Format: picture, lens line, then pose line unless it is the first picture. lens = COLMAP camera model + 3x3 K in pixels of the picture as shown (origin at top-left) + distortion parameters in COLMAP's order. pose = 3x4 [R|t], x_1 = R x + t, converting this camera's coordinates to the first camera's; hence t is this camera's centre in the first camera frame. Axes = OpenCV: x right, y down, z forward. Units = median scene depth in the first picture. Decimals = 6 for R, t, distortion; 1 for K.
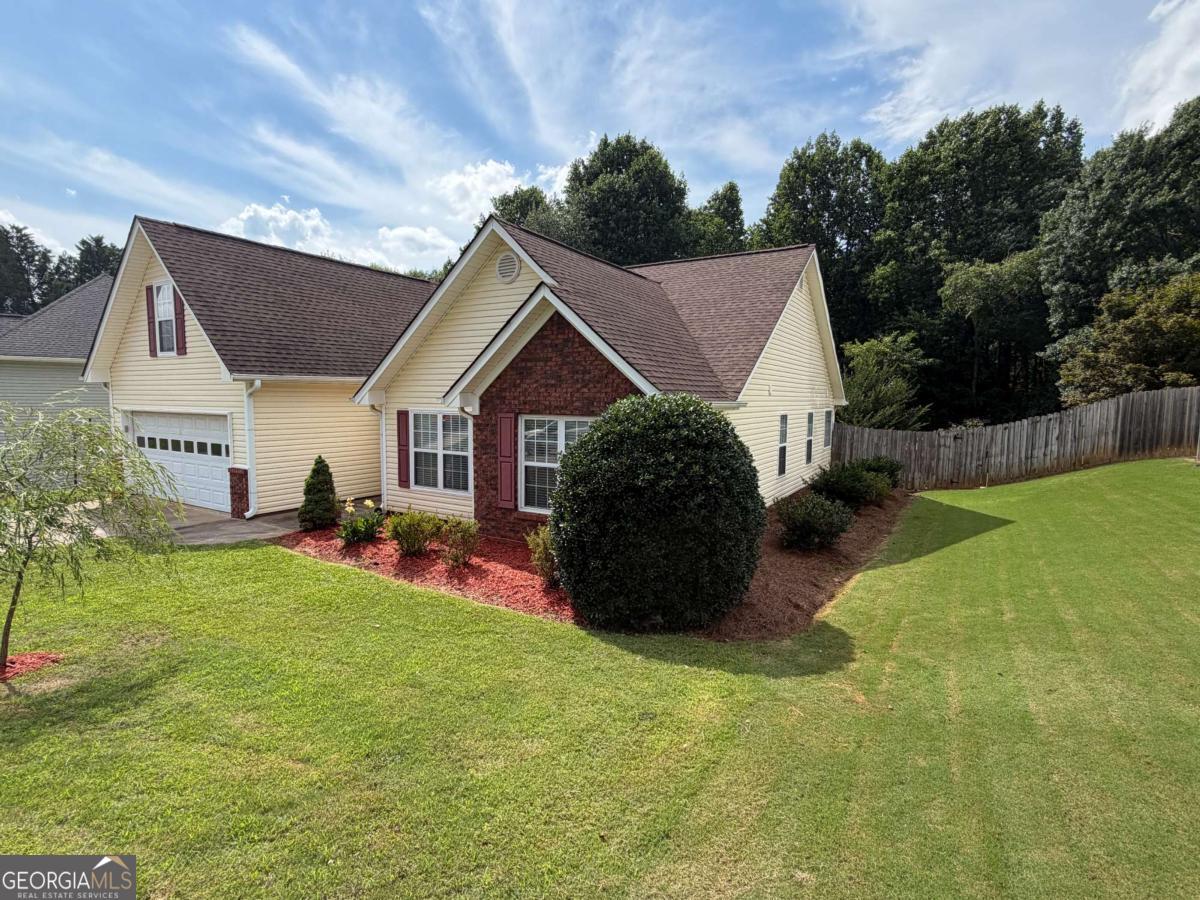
lens RADIAL K [[602.4, 0, 600.0], [0, 602.4, 450.0], [0, 0, 1]] dist [0.001369, -0.000144]
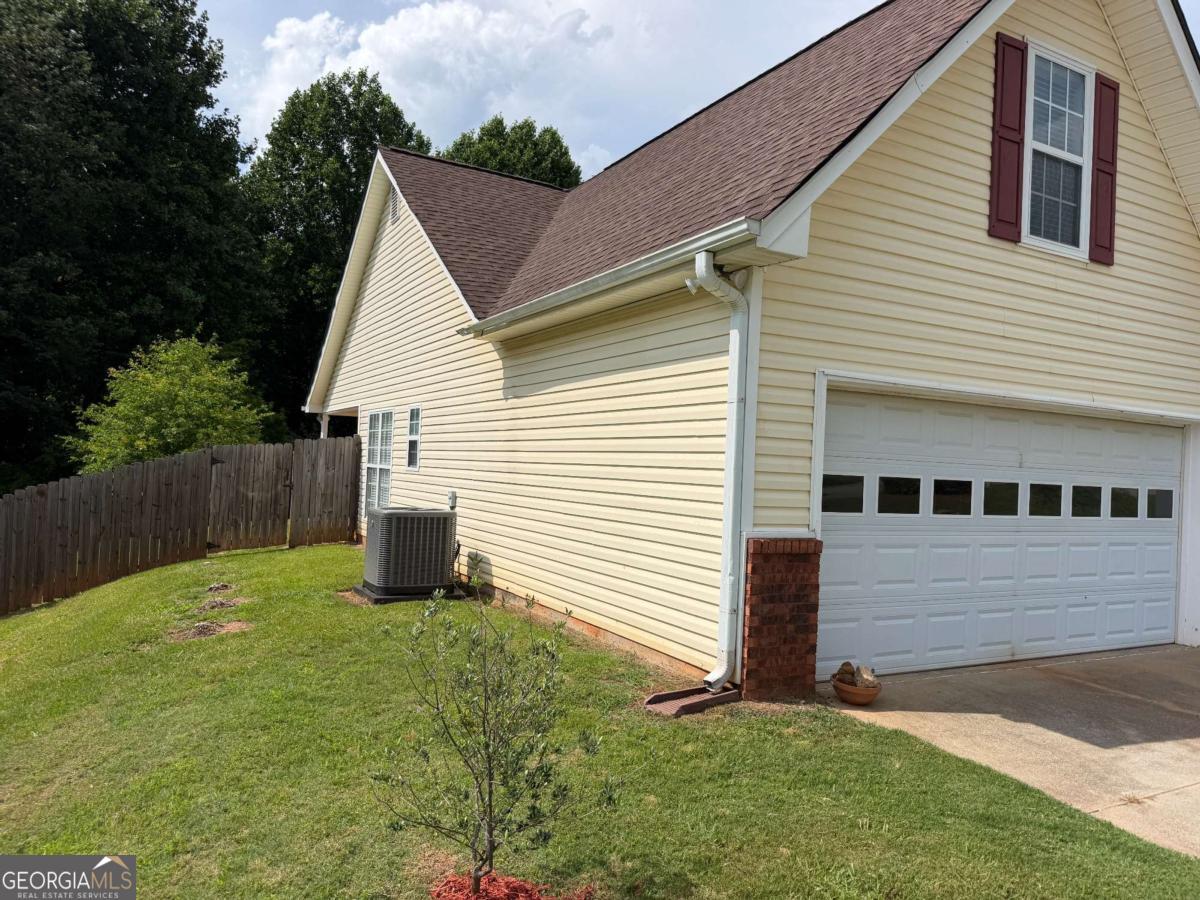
lens RADIAL K [[835.3, 0, 600.0], [0, 835.3, 450.0], [0, 0, 1]] dist [0.079268, -0.101175]
pose [[0.500505, 0.026565, 0.865326, -1.503475], [0.035200, 0.998078, -0.051000, -0.022540], [-0.865018, 0.055985, 0.498608, 1.143768]]
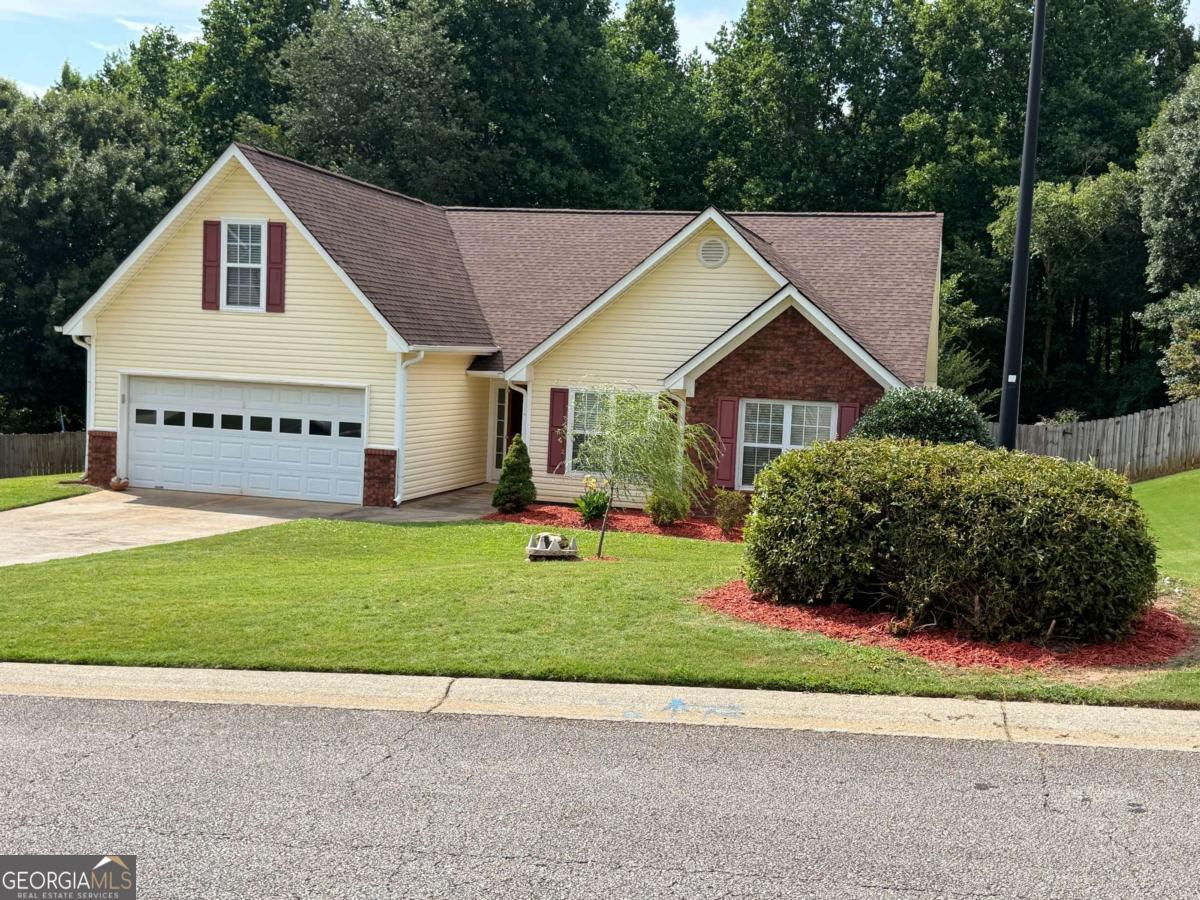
lens RADIAL K [[1337.4, 0, 612.3], [0, 1337.4, 449.4], [0, 0, 1]] dist [0.208764, -0.512637]
pose [[0.960271, 0.014946, 0.278670, -0.862189], [-0.011788, 0.999846, -0.013005, 0.055361], [-0.278821, 0.009203, 0.960299, -1.028463]]
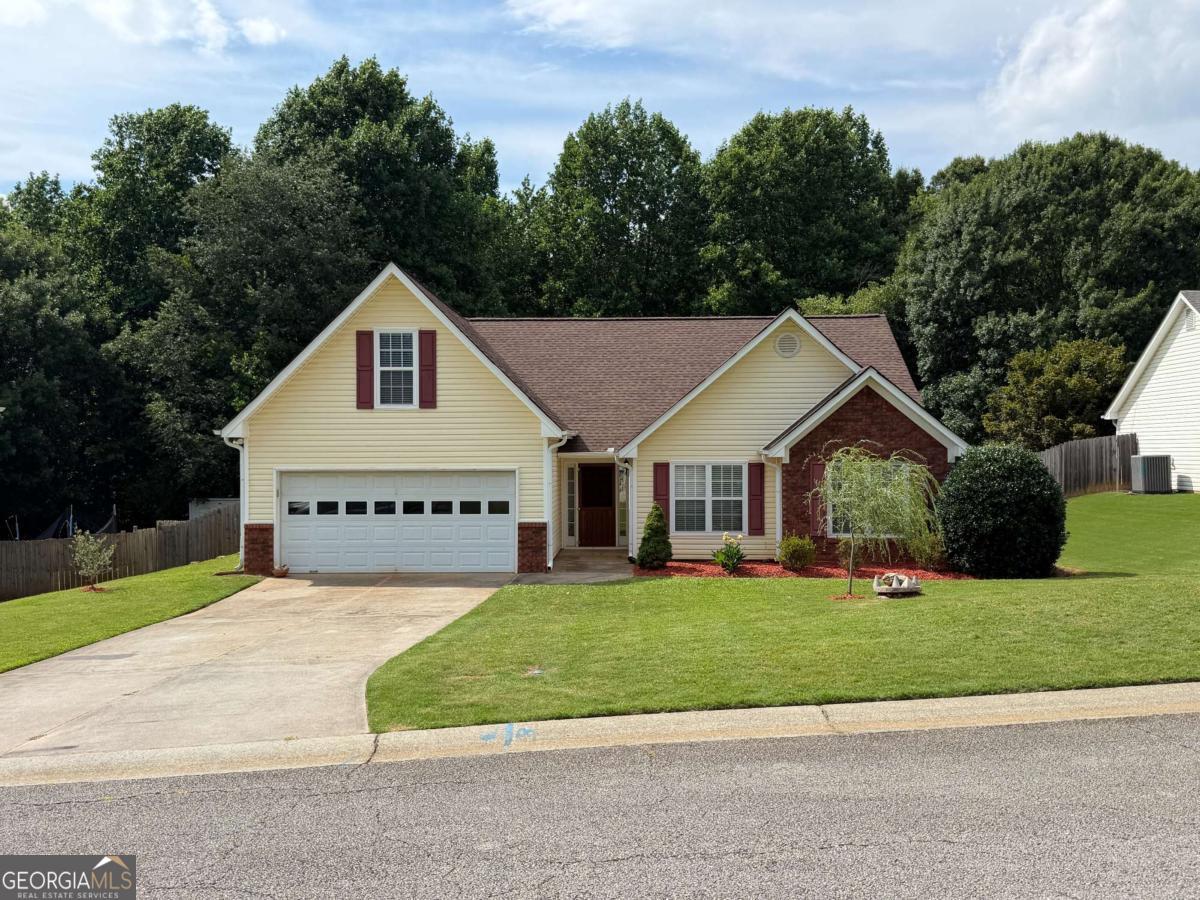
lens RADIAL K [[1105.3, 0, 600.0], [0, 1105.3, 450.0], [0, 0, 1]] dist [0.191026, -0.422397]
pose [[0.869604, -0.010458, 0.493639, -1.485490], [0.054400, 0.995718, -0.074736, 0.057654], [-0.490744, 0.091845, 0.866450, -0.709831]]
